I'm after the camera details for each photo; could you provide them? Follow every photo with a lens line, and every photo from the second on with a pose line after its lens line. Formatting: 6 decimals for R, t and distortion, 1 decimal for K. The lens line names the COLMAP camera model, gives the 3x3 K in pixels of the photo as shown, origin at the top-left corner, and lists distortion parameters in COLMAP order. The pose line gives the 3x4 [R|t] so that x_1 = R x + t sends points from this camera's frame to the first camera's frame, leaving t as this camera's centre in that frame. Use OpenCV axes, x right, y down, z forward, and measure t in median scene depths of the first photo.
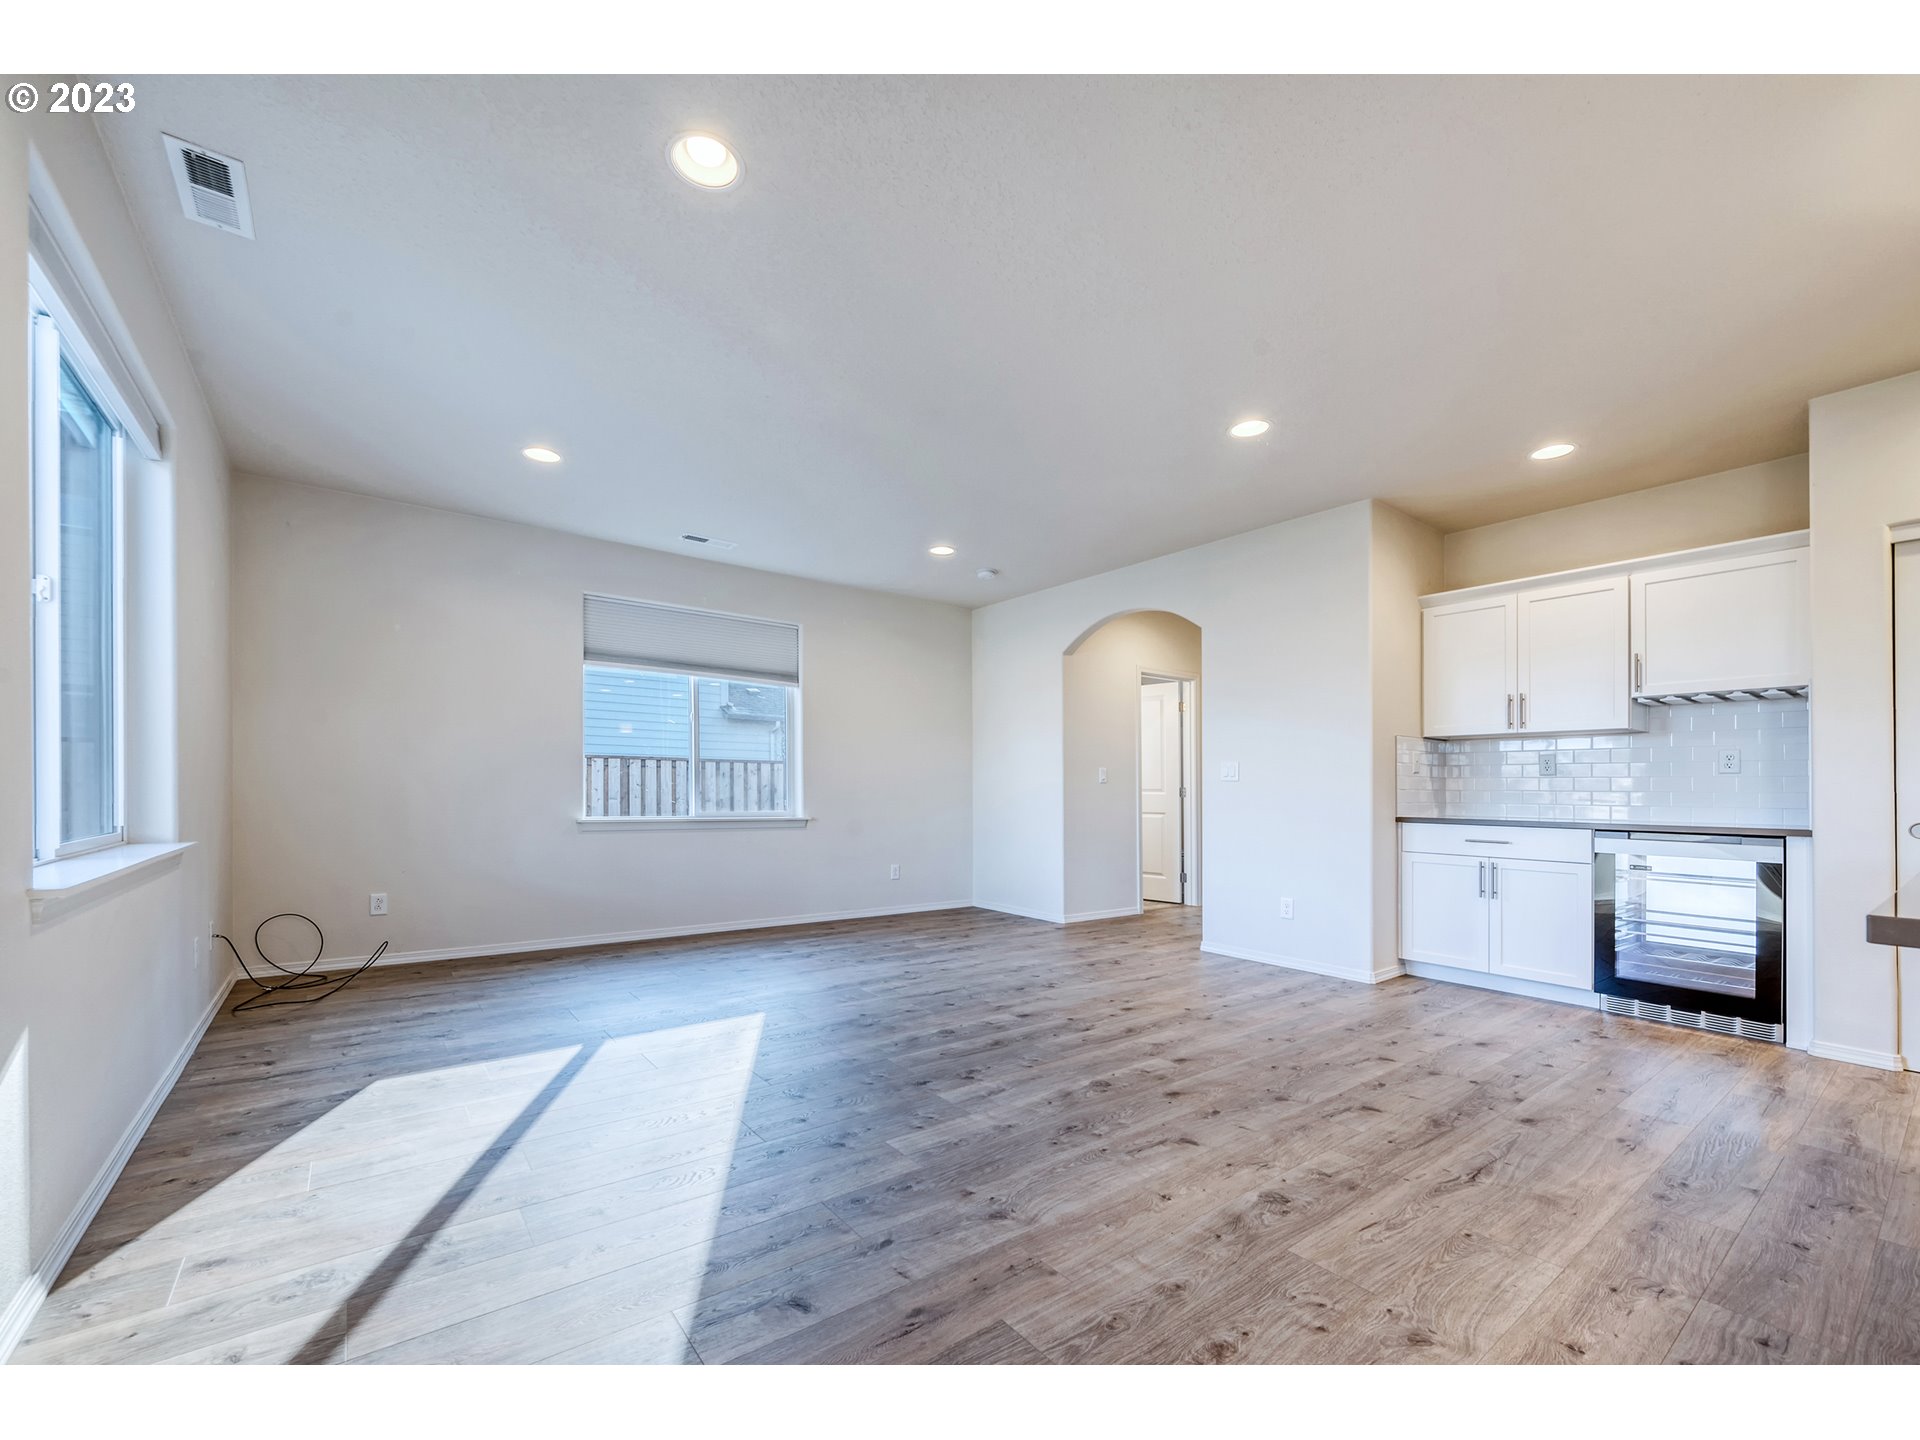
lens RADIAL K [[786.4, 0, 926.2], [0, 786.4, 763.4], [0, 0, 1]] dist [-0.002170, -0.000621]
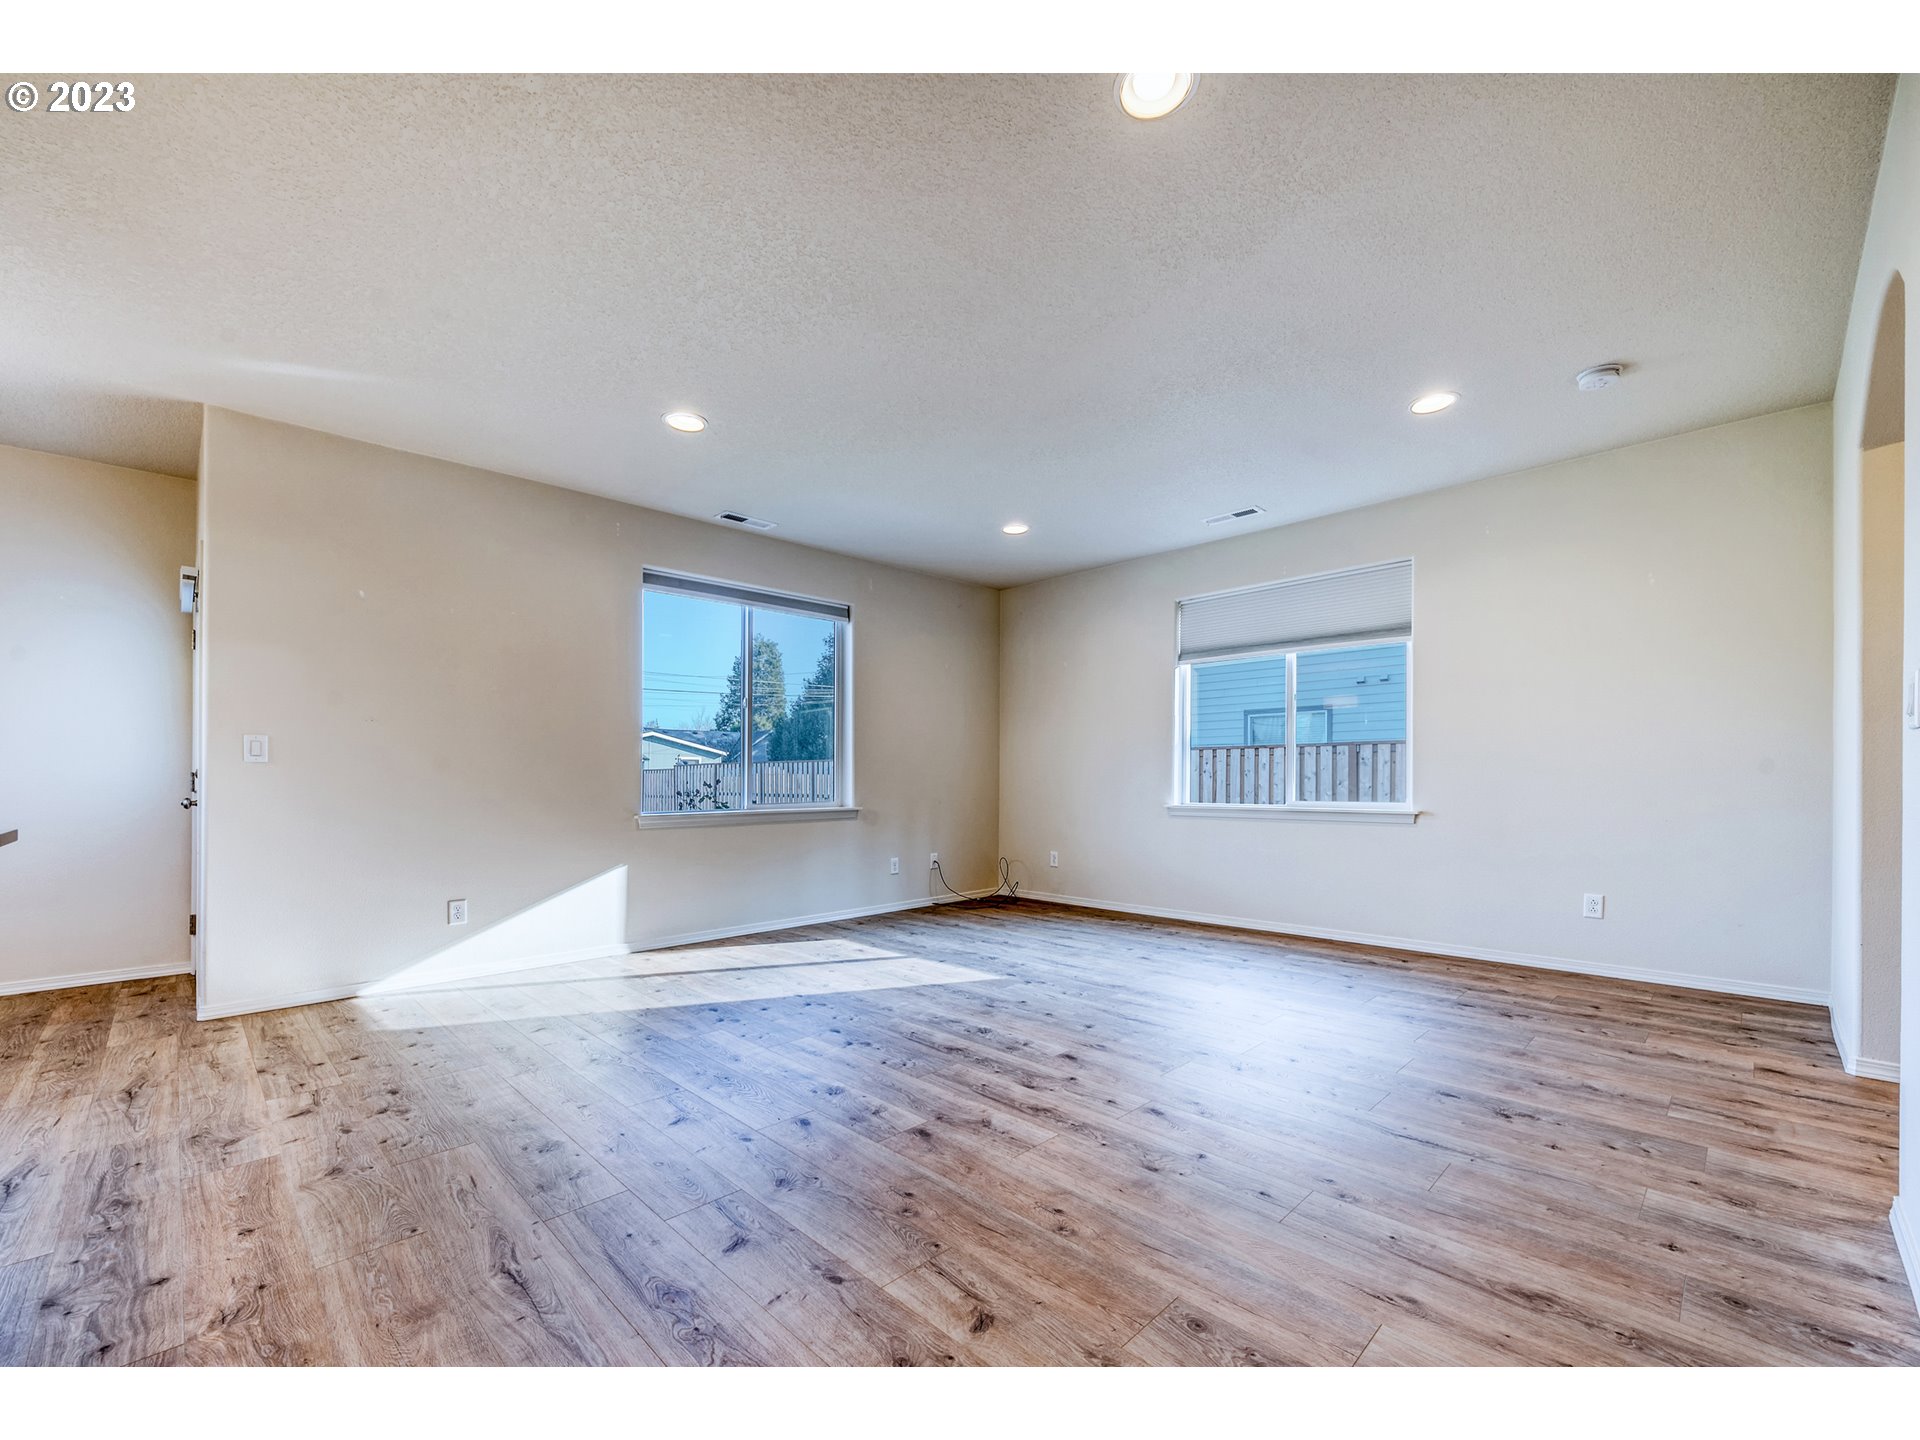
lens RADIAL K [[786.4, 0, 976.2], [0, 786.4, 772.9], [0, 0, 1]] dist [-0.002170, -0.000621]
pose [[0.166479, -0.017086, -0.985897, 1.244297], [0.042379, 0.999050, -0.010158, 0.050354], [0.985134, -0.040090, 0.167045, 1.083045]]
